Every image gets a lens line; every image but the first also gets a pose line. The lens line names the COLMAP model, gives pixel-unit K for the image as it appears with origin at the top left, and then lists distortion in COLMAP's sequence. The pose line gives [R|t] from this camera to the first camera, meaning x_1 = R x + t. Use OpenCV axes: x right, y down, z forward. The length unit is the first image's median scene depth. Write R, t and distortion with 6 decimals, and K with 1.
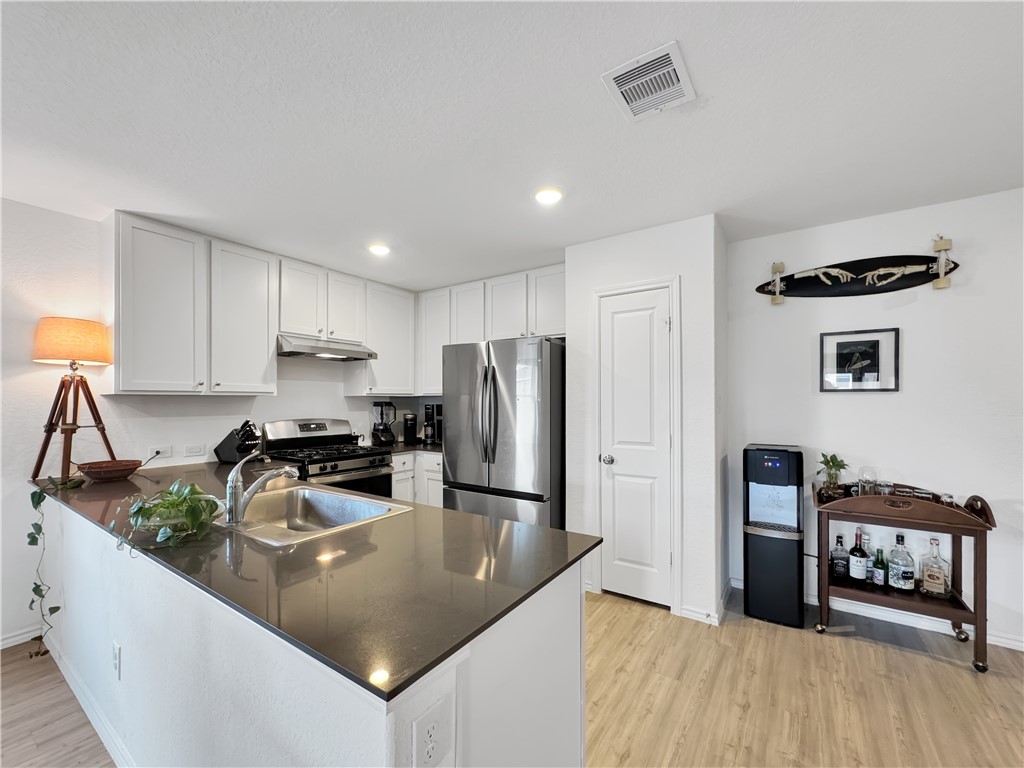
lens RADIAL K [[441.1, 0, 488.7], [0, 441.1, 404.9], [0, 0, 1]] dist [-0.001647, -0.000334]
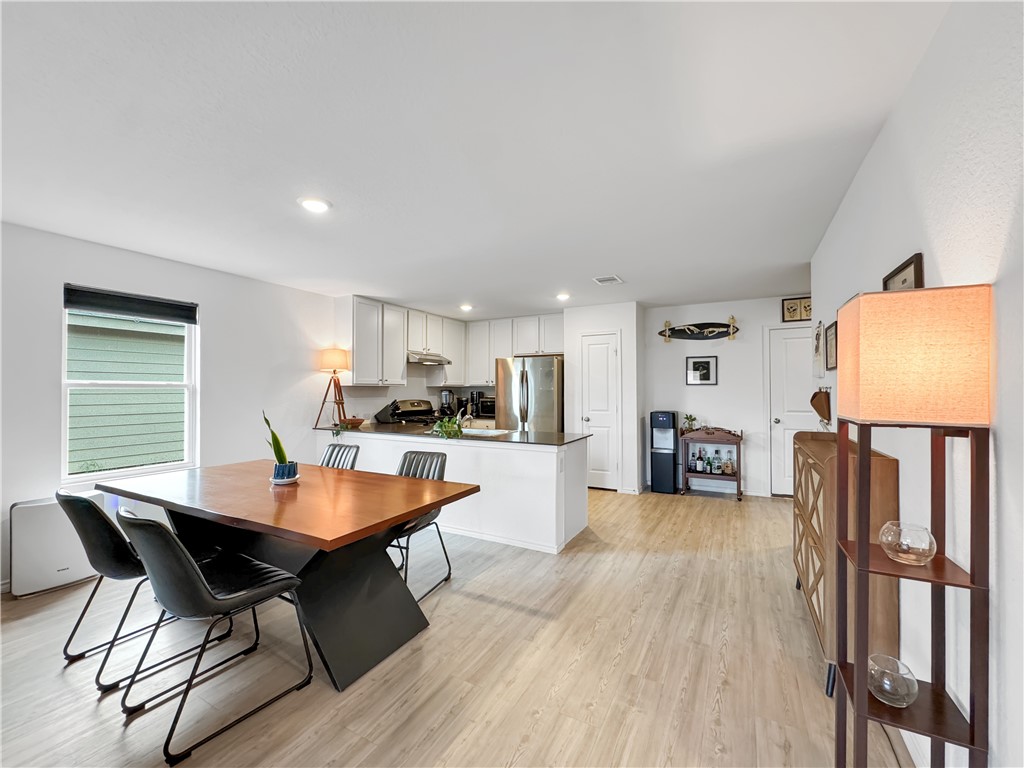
lens RADIAL K [[423.9, 0, 500.3], [0, 423.9, 388.0], [0, 0, 1]] dist [0.000076, -0.000013]
pose [[0.994085, 0.001536, 0.108598, -0.342951], [0.000040, 0.999895, -0.014511, 0.014190], [-0.108609, 0.014429, 0.993980, -0.909219]]
